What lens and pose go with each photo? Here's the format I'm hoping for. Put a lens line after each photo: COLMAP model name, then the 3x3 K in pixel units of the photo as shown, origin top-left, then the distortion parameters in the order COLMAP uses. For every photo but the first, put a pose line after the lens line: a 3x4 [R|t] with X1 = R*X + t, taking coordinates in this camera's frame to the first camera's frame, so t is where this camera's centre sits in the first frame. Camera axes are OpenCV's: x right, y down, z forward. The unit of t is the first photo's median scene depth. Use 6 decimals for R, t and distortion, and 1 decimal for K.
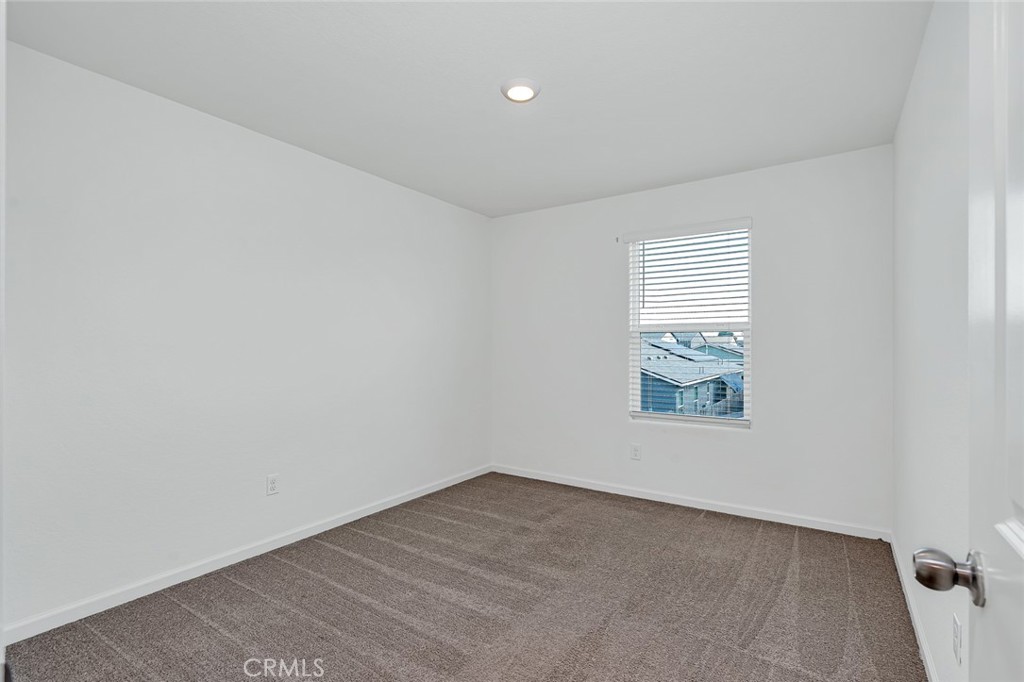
lens RADIAL K [[466.3, 0, 512.0], [0, 466.3, 341.0], [0, 0, 1]] dist [0.001534, -0.000243]
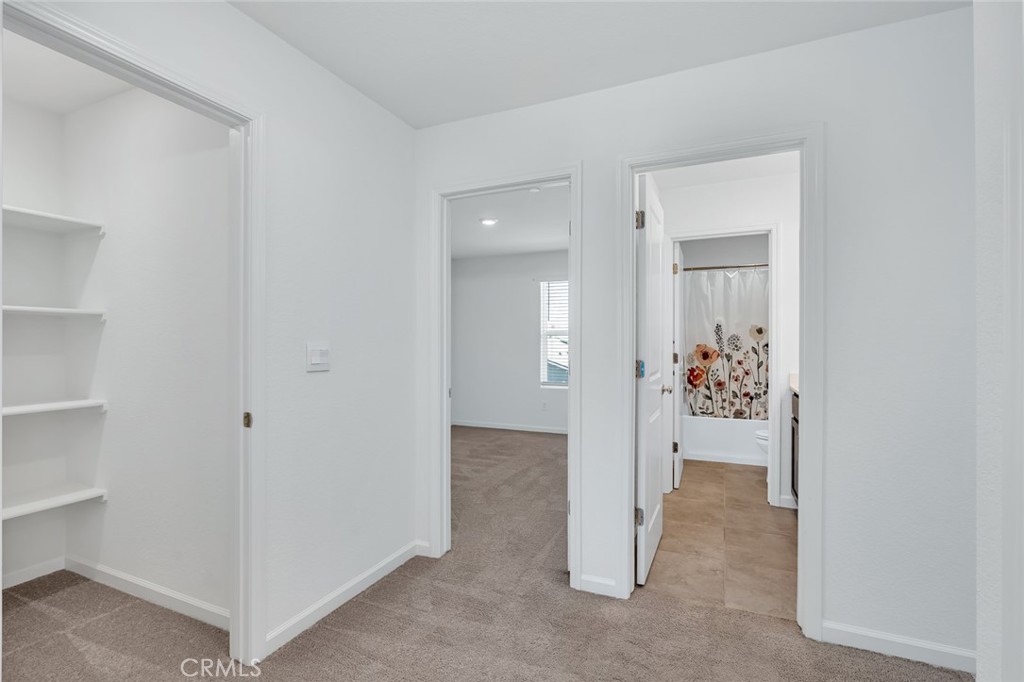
lens RADIAL K [[466.3, 0, 512.0], [0, 466.3, 341.0], [0, 0, 1]] dist [0.001534, -0.000243]
pose [[0.985081, -0.002589, 0.172071, -0.172914], [0.001581, 0.999981, 0.005998, -0.009126], [-0.172083, -0.005637, 0.985066, -0.785640]]
